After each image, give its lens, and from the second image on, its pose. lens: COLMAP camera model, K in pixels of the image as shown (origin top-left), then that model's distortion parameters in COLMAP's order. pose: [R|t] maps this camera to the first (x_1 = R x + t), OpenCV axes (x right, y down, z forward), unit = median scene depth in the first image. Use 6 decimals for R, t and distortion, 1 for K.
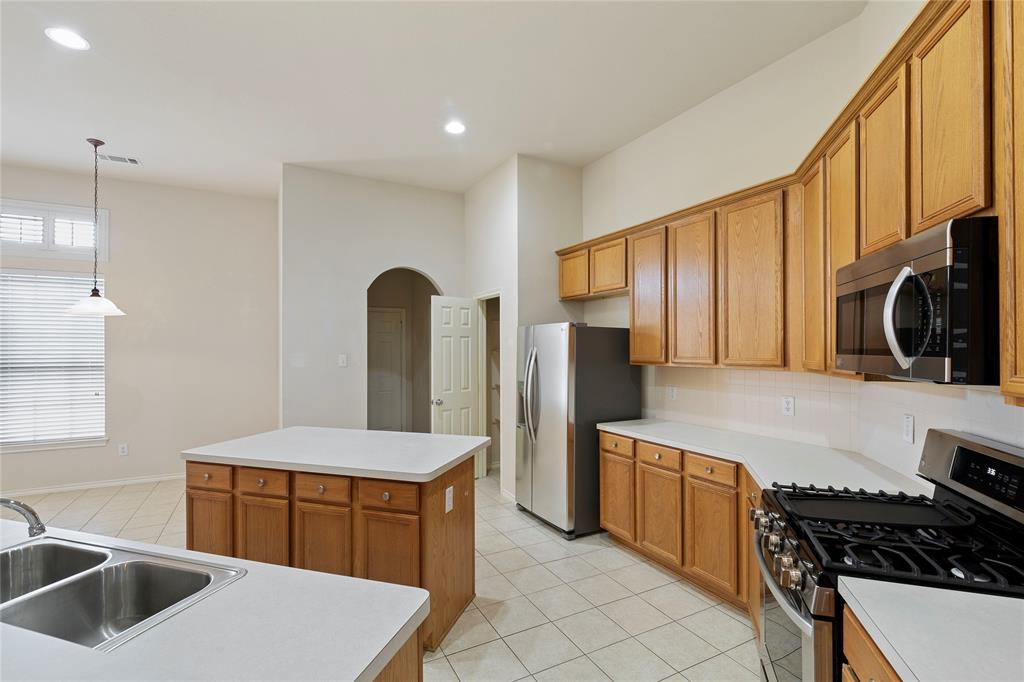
lens RADIAL K [[471.9, 0, 514.5], [0, 471.9, 353.0], [0, 0, 1]] dist [0.000883, 0.000157]
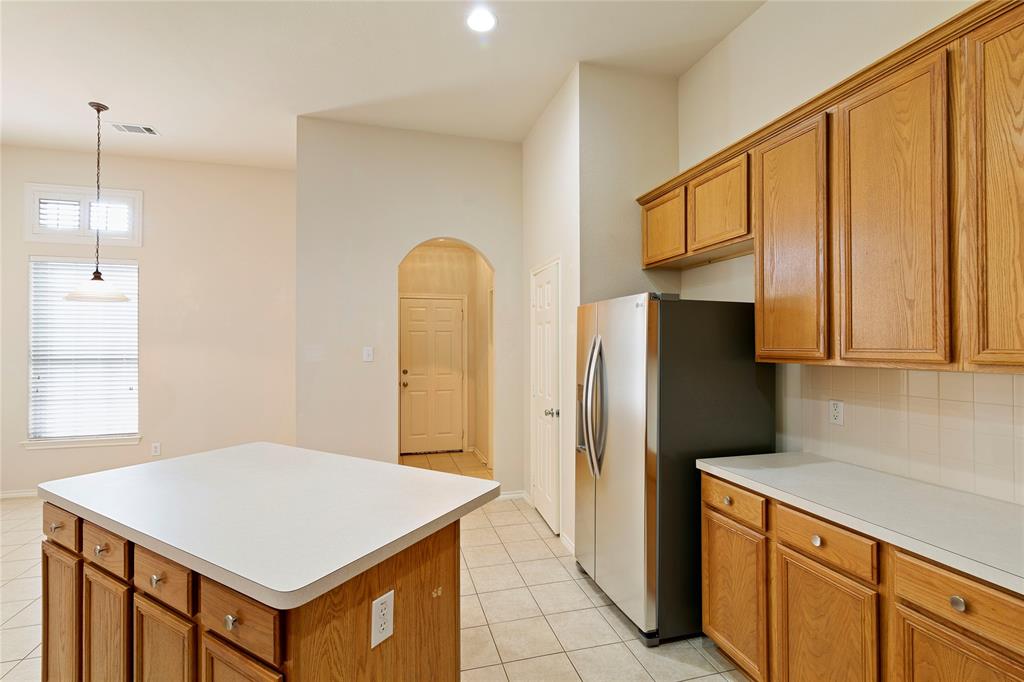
lens RADIAL K [[471.4, 0, 509.6], [0, 471.4, 344.1], [0, 0, 1]] dist [-0.000279, -0.000098]
pose [[0.973823, 0.000215, -0.227309, 0.077212], [-0.002598, 0.999945, -0.010184, 0.008845], [0.227294, 0.010508, 0.973770, 0.349631]]
